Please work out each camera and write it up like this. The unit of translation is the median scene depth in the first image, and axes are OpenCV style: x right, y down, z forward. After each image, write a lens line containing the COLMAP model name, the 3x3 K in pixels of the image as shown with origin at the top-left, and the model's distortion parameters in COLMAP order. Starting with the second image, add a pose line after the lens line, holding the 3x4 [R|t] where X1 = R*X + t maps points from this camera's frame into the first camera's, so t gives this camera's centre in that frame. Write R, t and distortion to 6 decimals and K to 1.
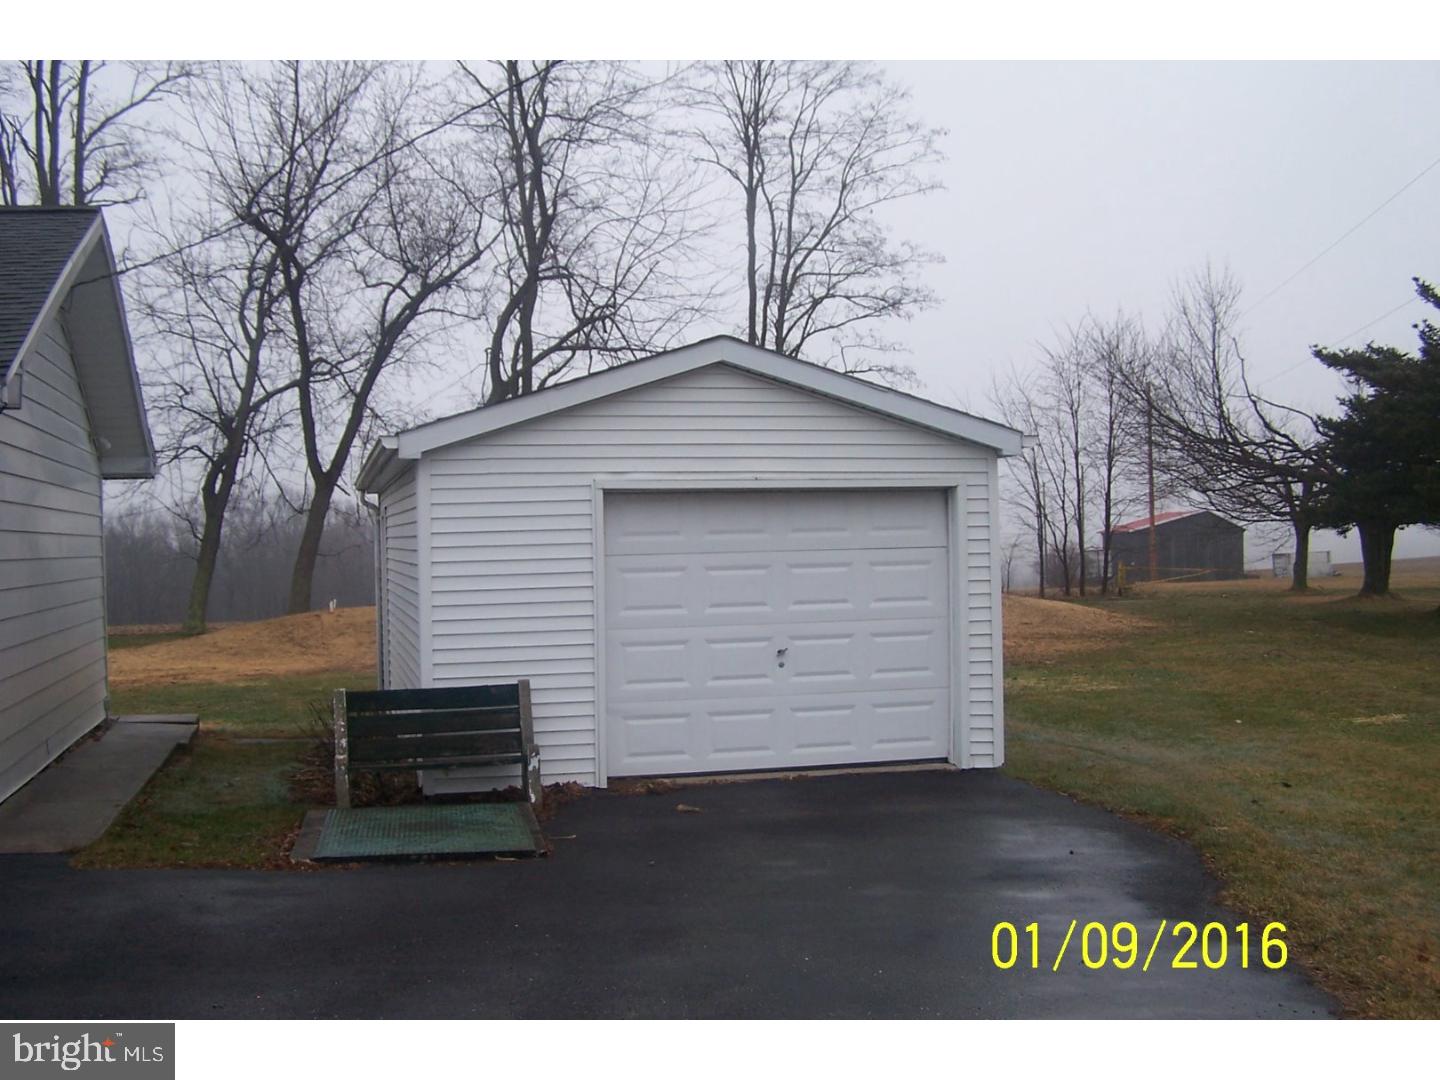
lens RADIAL K [[1584.2, 0, 720.0], [0, 1584.2, 540.0], [0, 0, 1]] dist [-0.157671, 0.287918]
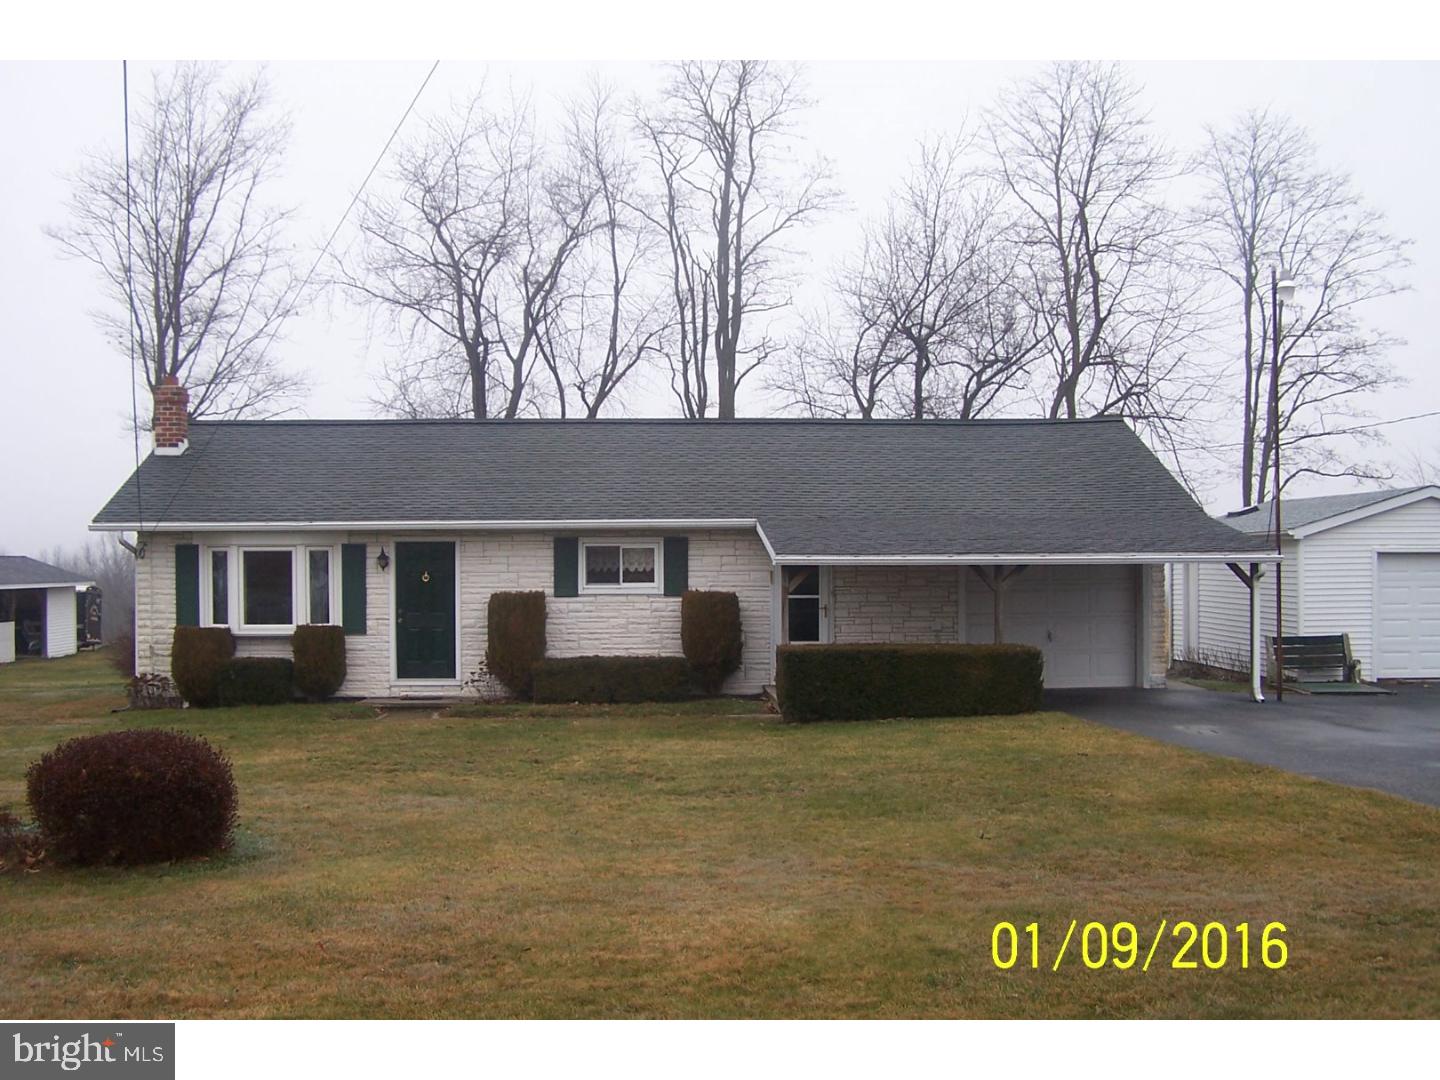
lens RADIAL K [[1584.2, 0, 720.0], [0, 1584.2, 540.0], [0, 0, 1]] dist [-0.157671, 0.287918]
pose [[0.974875, 0.017248, -0.222082, -0.118176], [-0.019550, 0.999776, -0.008169, -0.002974], [0.221891, 0.012306, 0.974994, -0.329943]]
